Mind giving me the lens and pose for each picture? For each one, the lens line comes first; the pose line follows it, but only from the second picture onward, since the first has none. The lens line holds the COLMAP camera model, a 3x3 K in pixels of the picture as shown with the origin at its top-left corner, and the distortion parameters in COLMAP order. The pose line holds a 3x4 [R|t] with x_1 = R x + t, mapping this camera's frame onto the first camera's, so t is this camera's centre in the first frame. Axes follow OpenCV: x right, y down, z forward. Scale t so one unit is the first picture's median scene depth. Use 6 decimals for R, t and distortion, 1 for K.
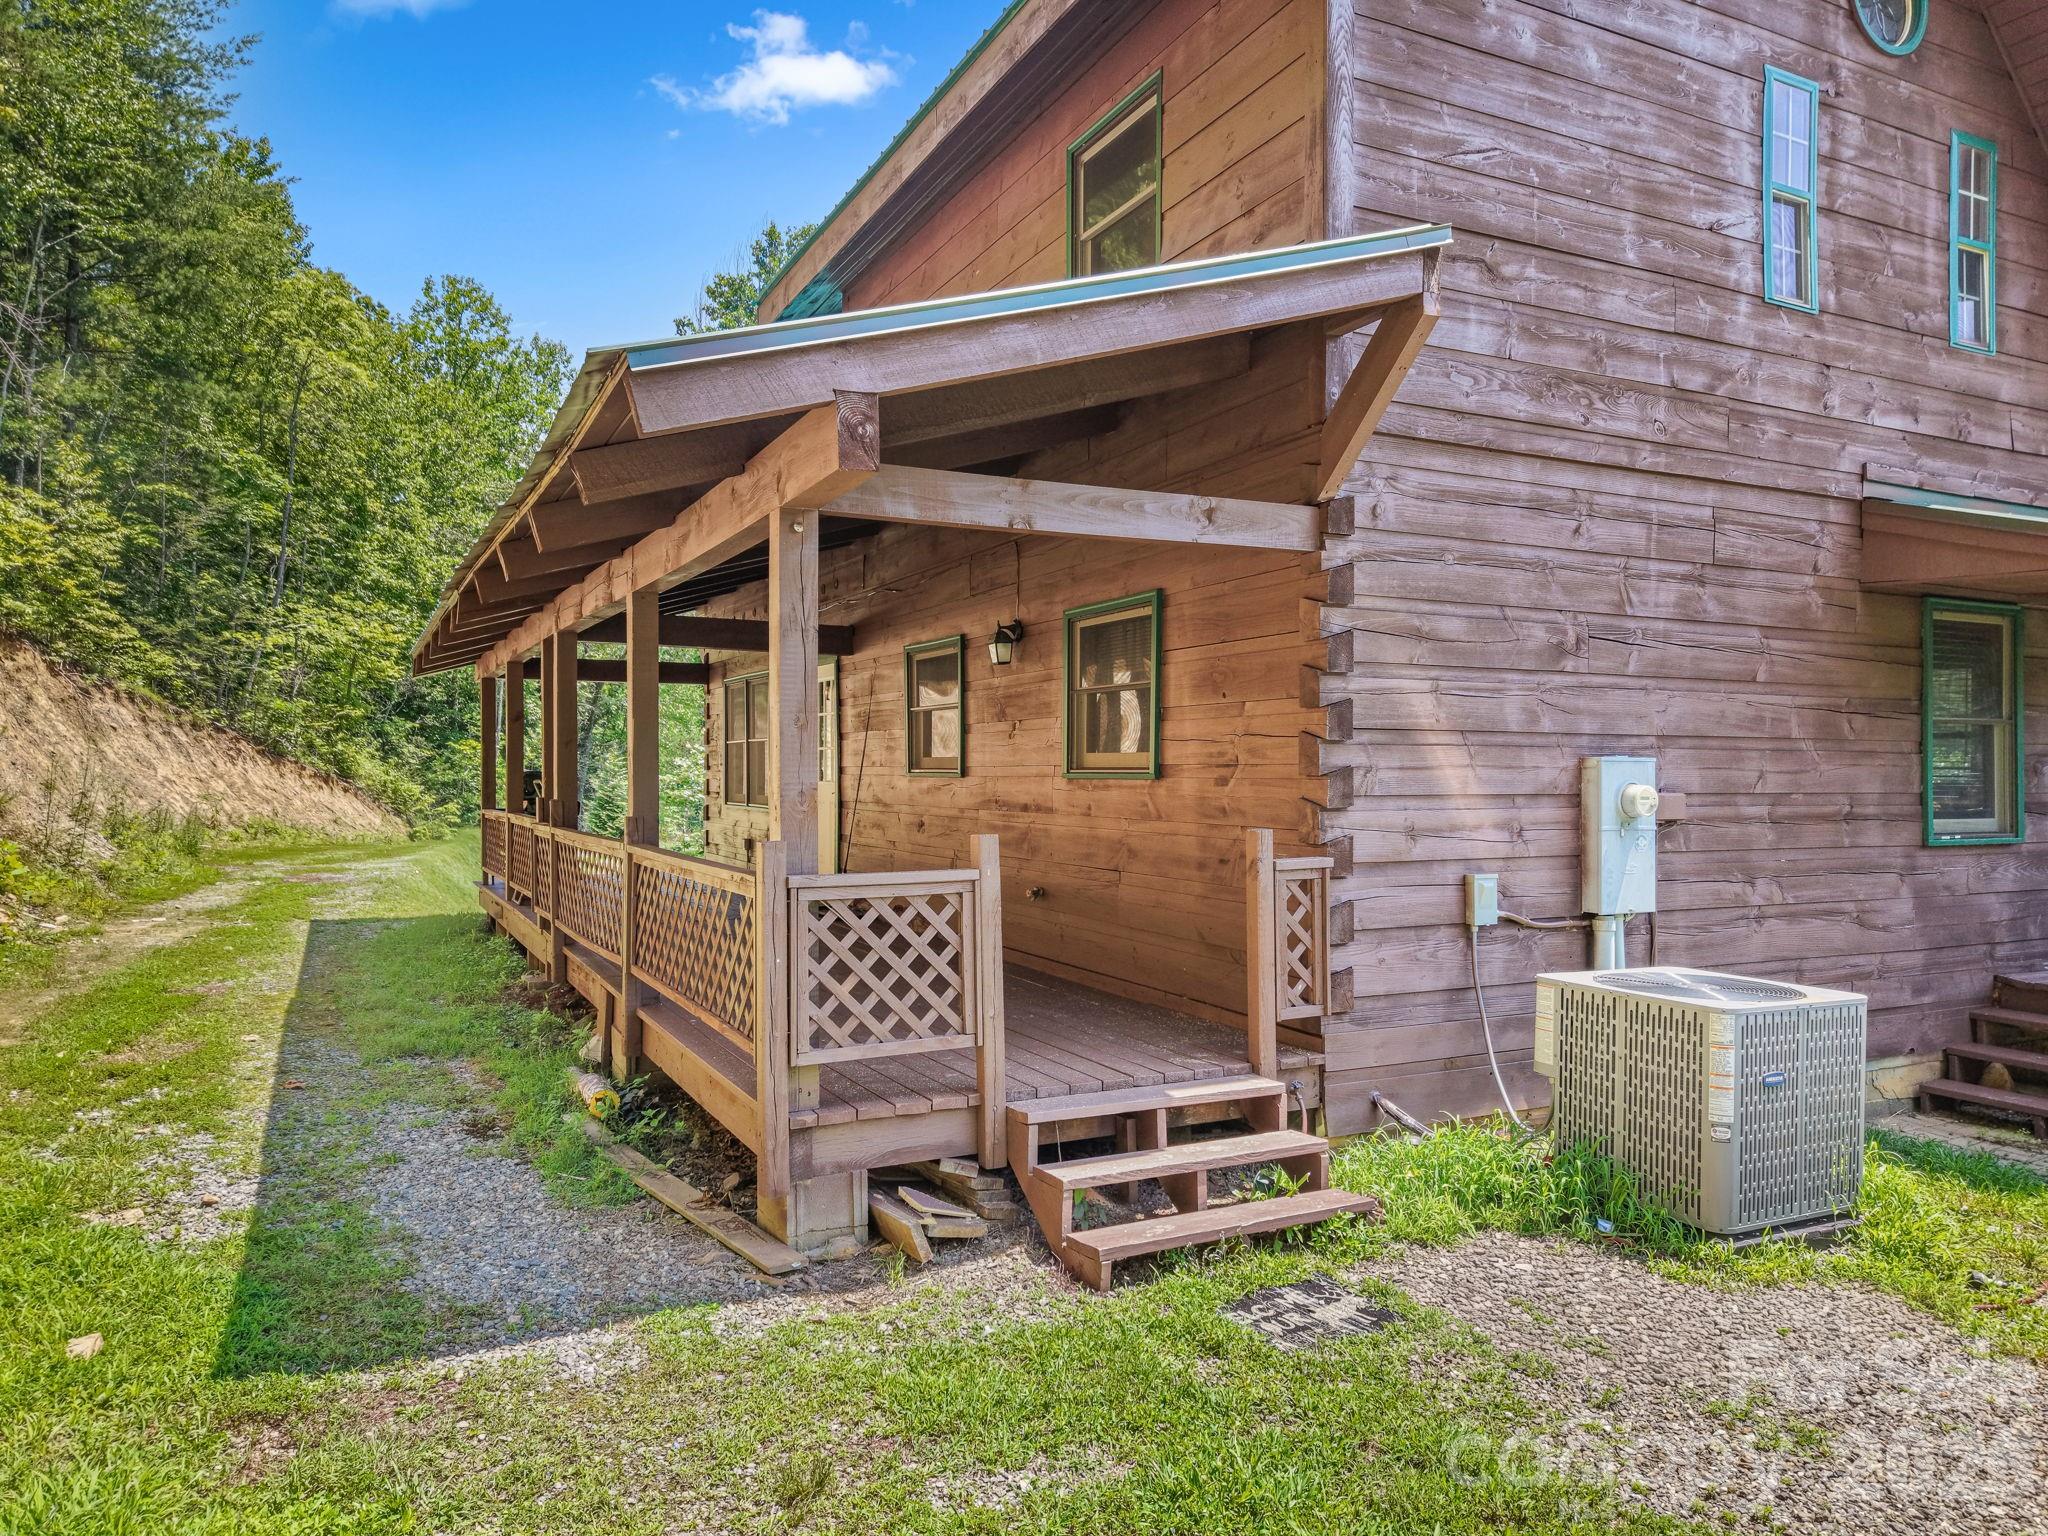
lens RADIAL K [[1360.3, 0, 1018.3], [0, 1360.3, 766.3], [0, 0, 1]] dist [0.016196, -0.018163]
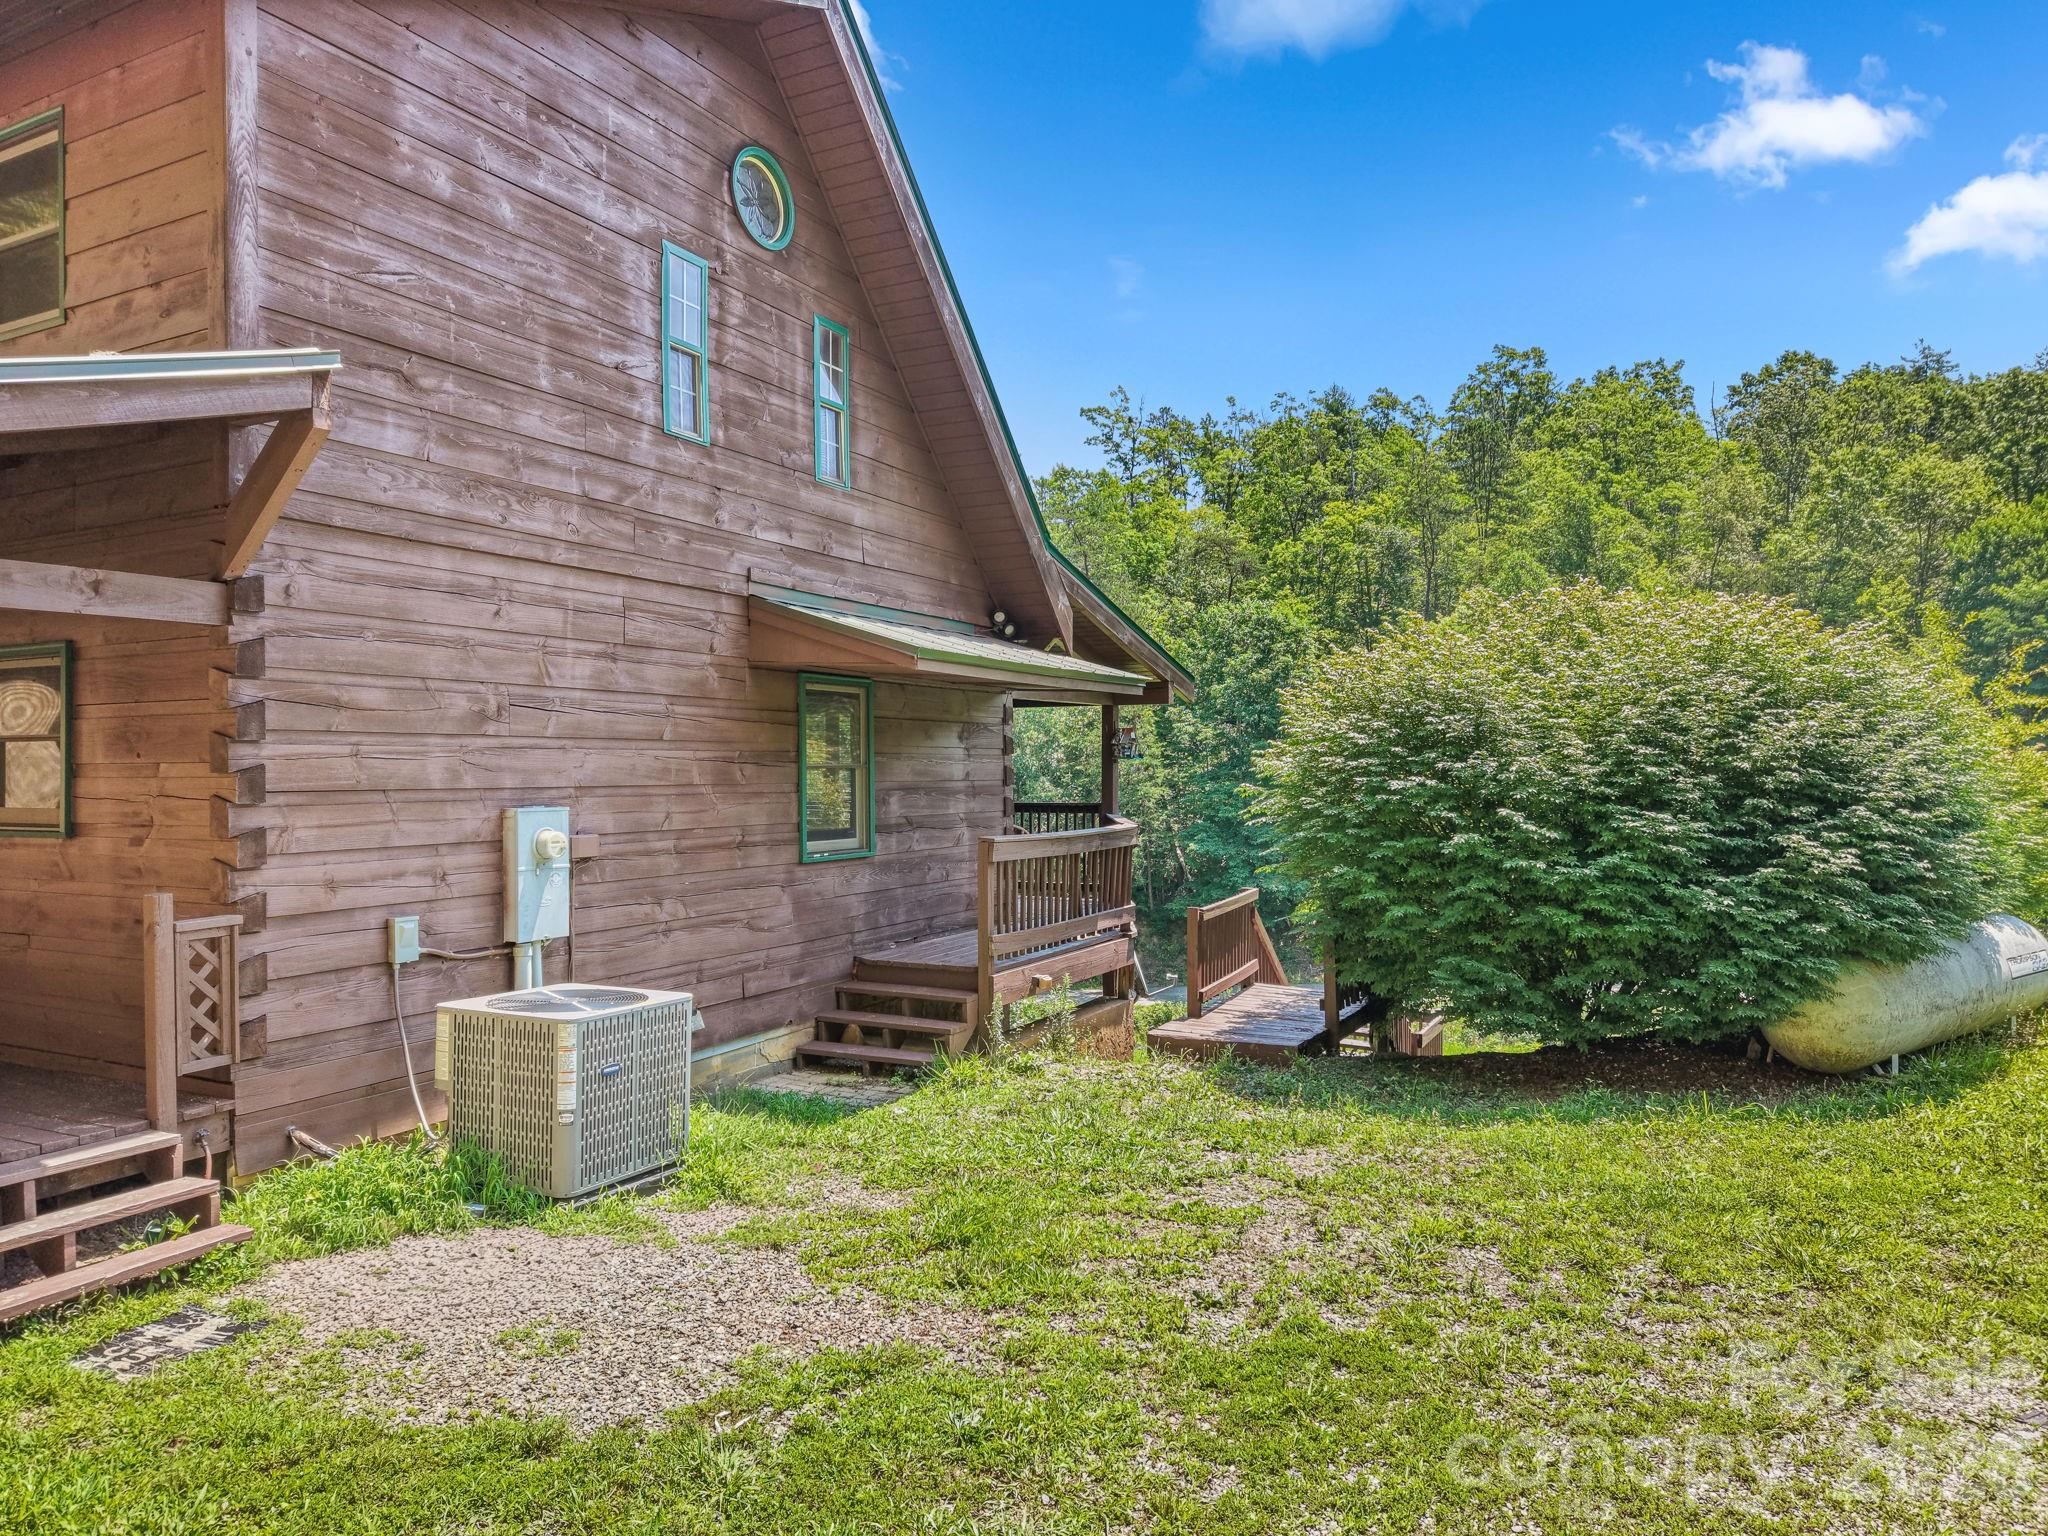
lens RADIAL K [[1360.3, 0, 1020.1], [0, 1360.3, 775.7], [0, 0, 1]] dist [0.016196, -0.018163]
pose [[0.809087, -0.009768, 0.587607, 0.092119], [0.003917, 0.999929, 0.011228, -0.049356], [-0.587676, -0.006783, 0.809068, -0.214699]]
